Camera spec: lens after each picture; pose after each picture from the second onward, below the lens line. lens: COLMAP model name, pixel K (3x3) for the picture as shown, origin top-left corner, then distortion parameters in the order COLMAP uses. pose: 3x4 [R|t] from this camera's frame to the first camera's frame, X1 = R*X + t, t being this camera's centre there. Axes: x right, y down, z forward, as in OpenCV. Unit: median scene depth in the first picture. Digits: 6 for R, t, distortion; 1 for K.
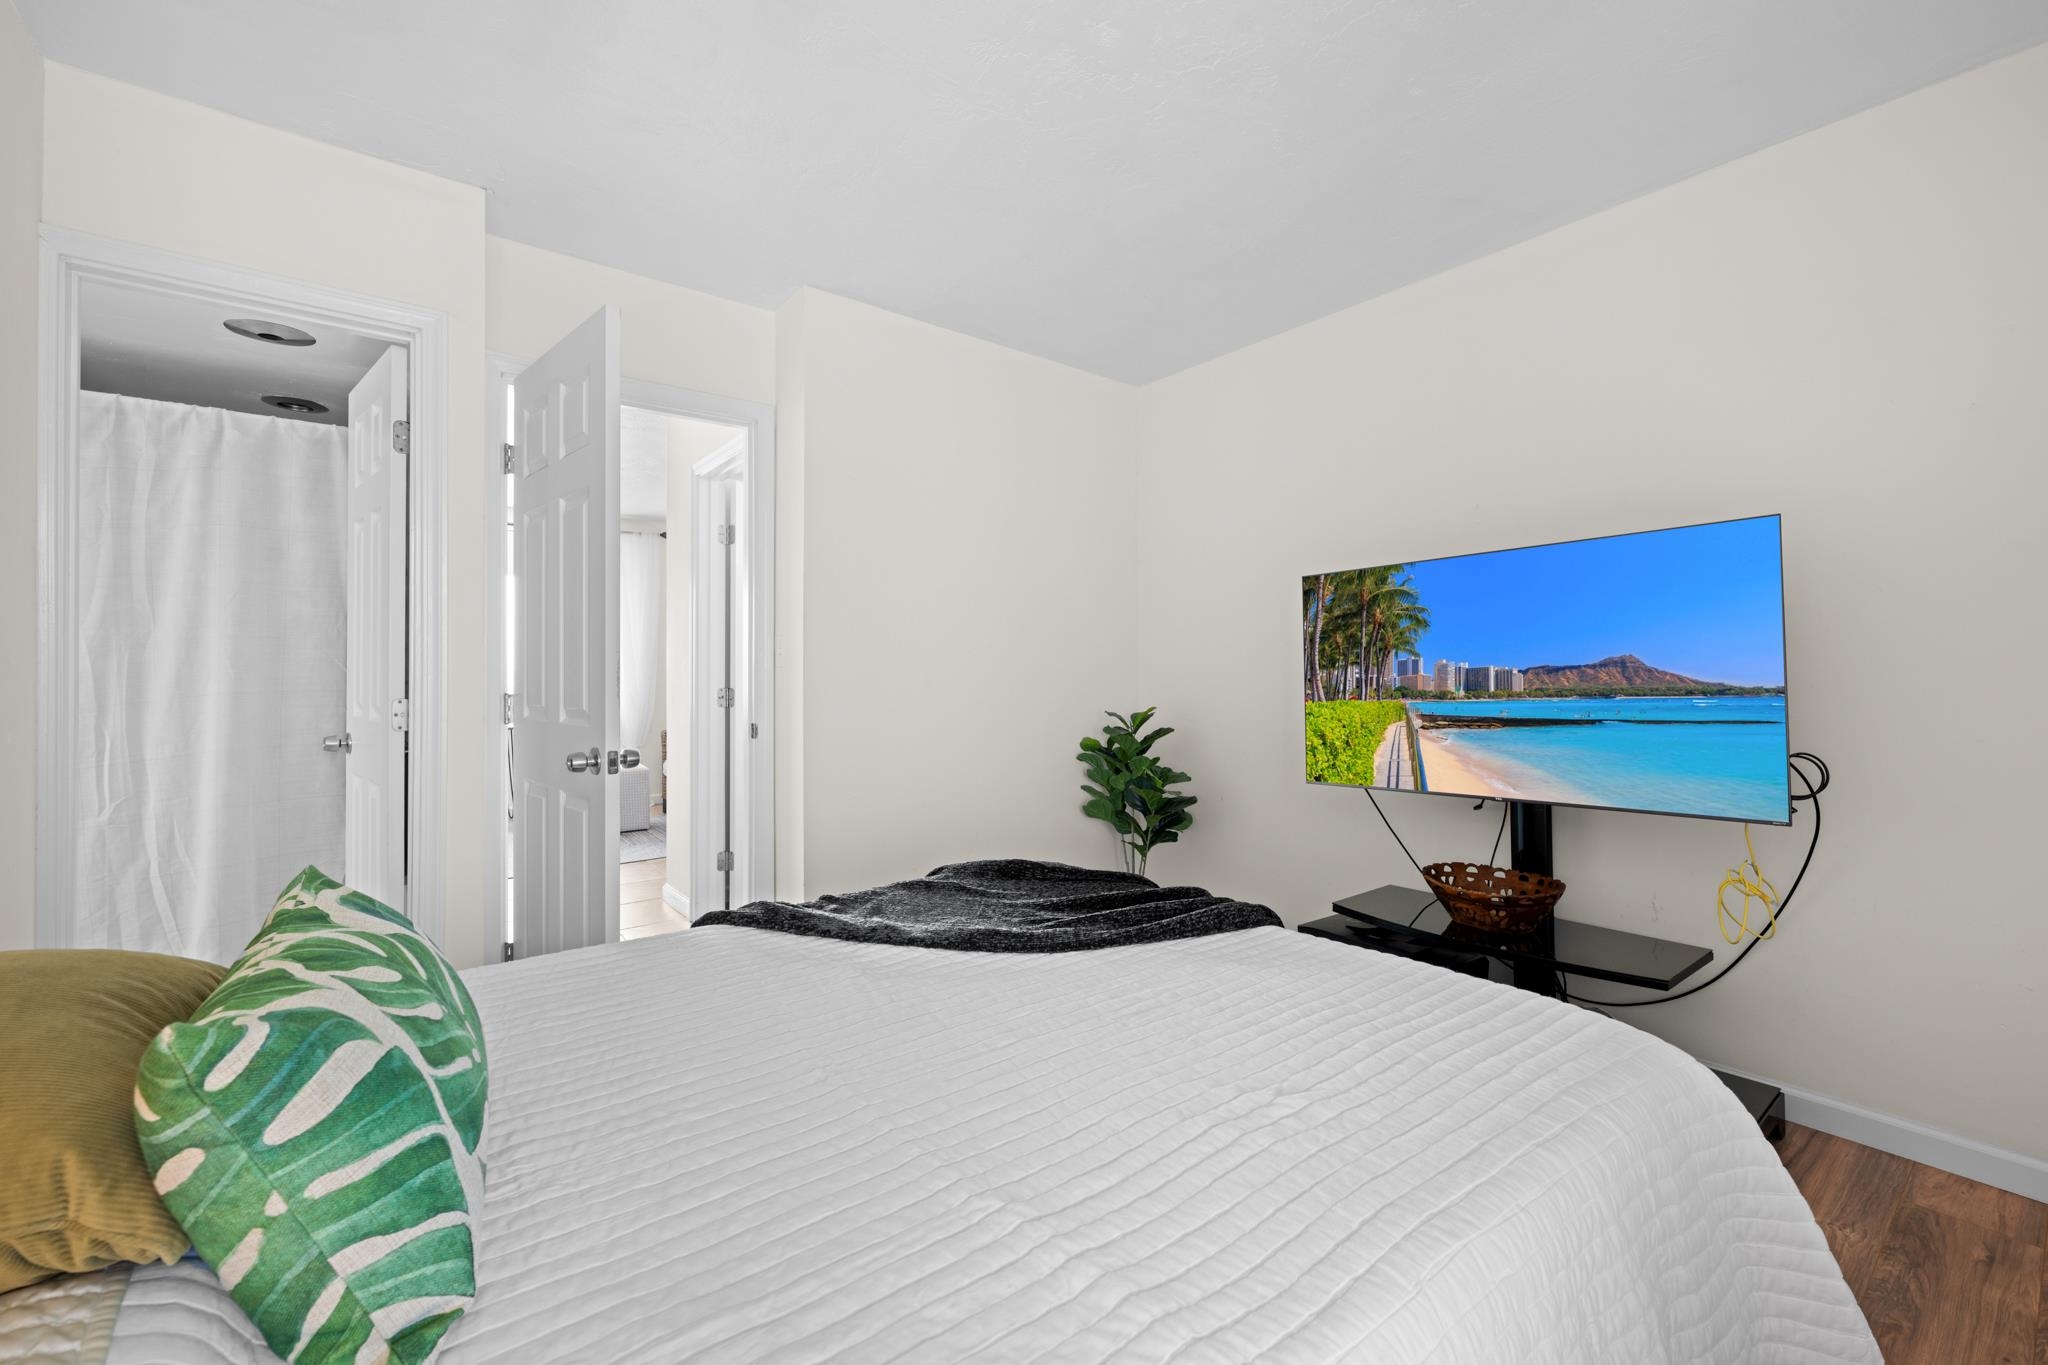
lens RADIAL K [[815.0, 0, 1034.5], [0, 815.0, 688.3], [0, 0, 1]] dist [-0.000911, 0.000189]
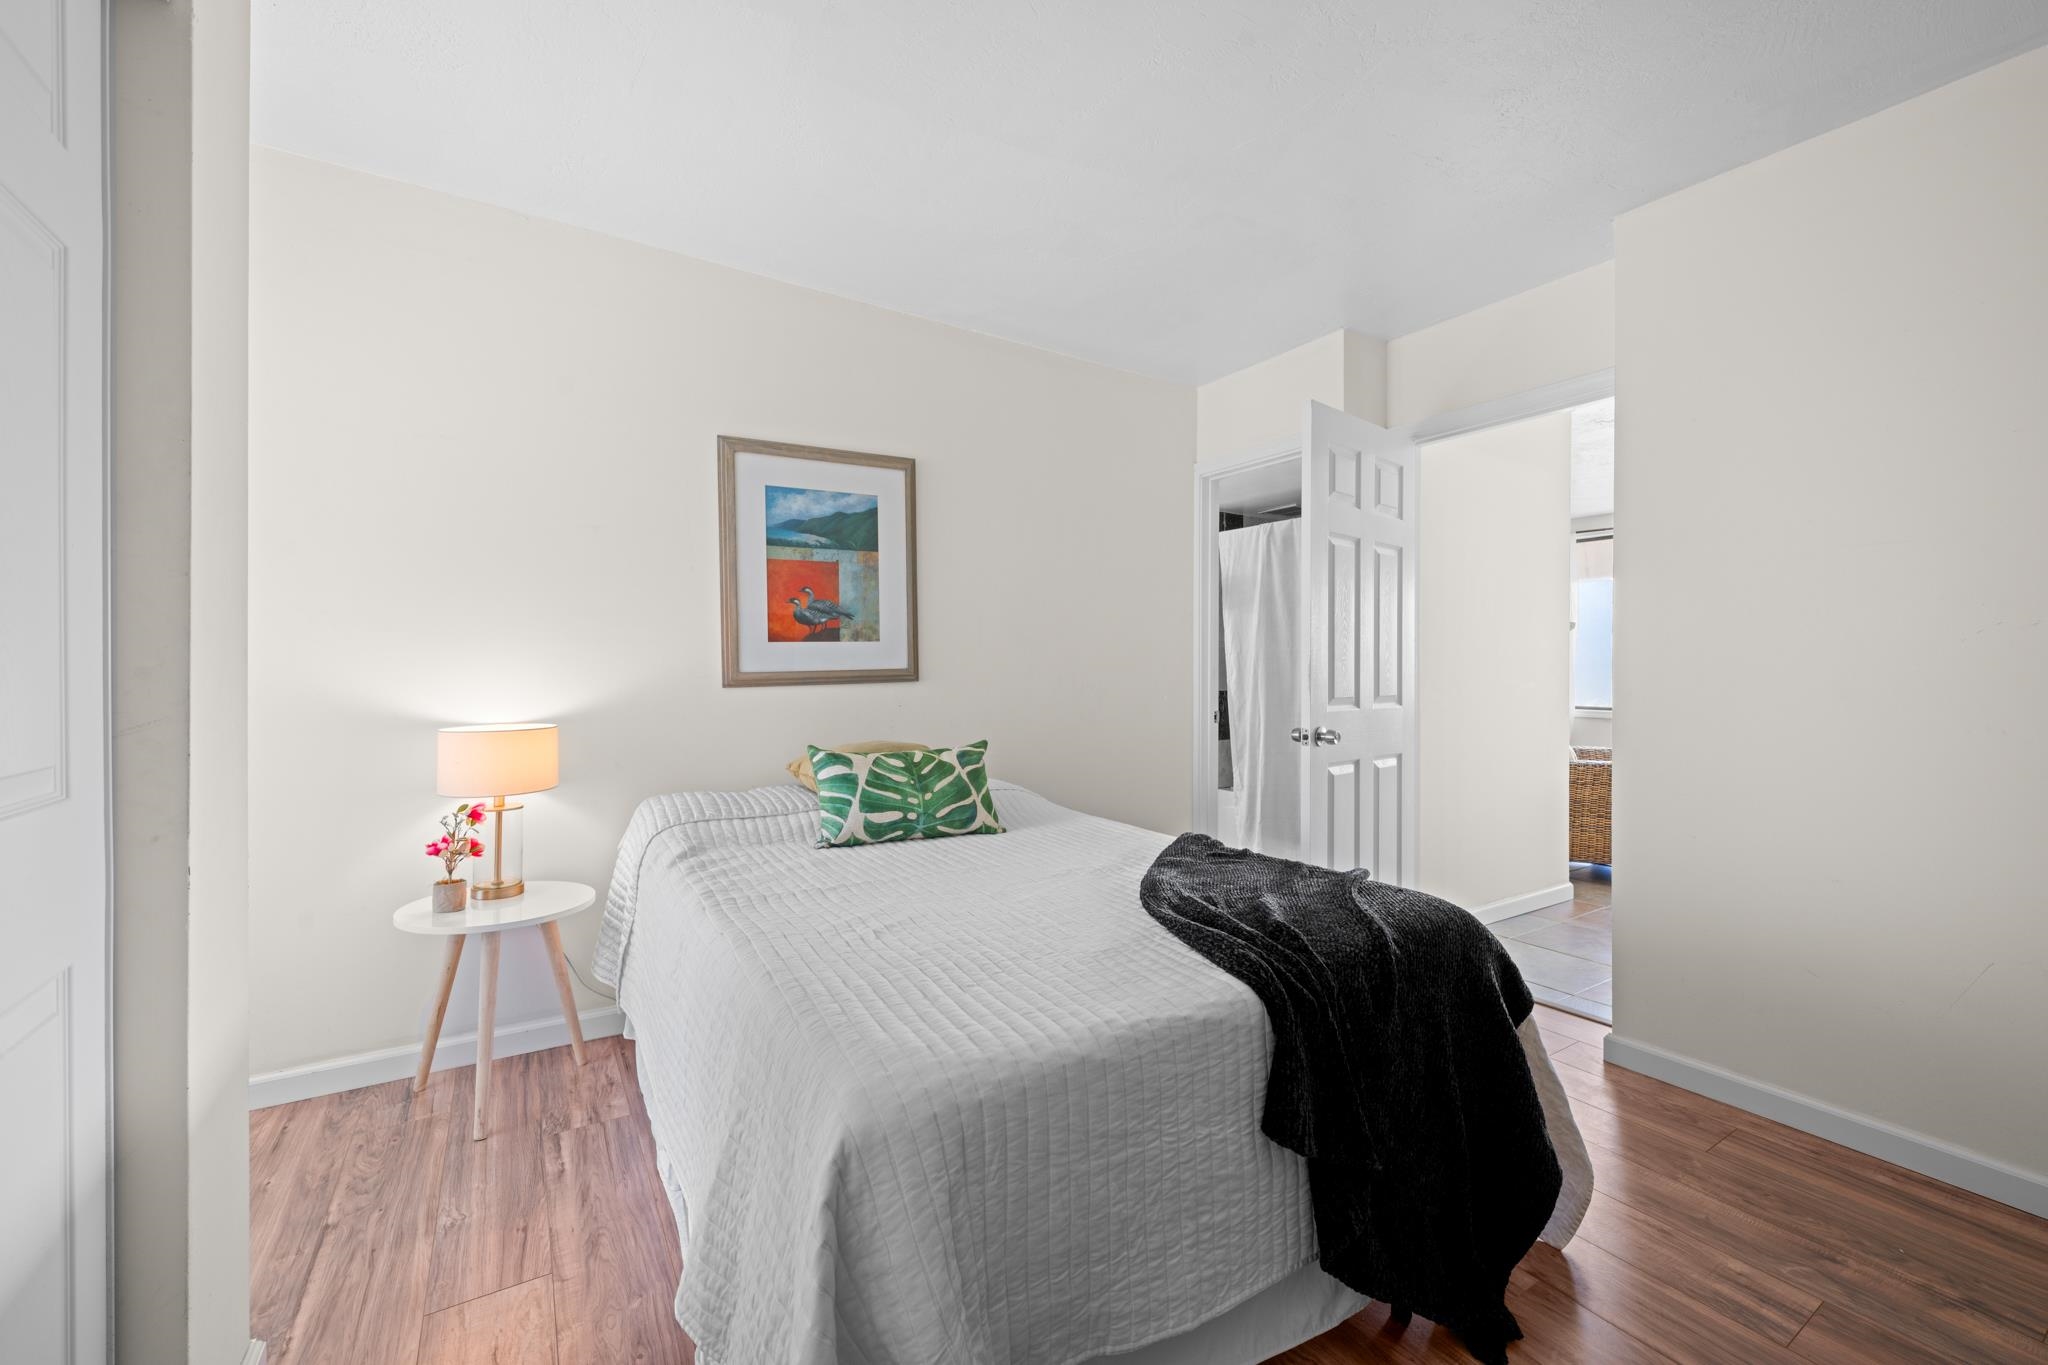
lens RADIAL K [[815.0, 0, 1031.1], [0, 815.0, 668.3], [0, 0, 1]] dist [-0.000911, 0.000189]
pose [[-0.102252, 0.002151, -0.994756, 1.247759], [-0.011239, 0.999931, 0.003318, -0.025926], [0.994695, 0.011519, -0.102221, 0.965923]]
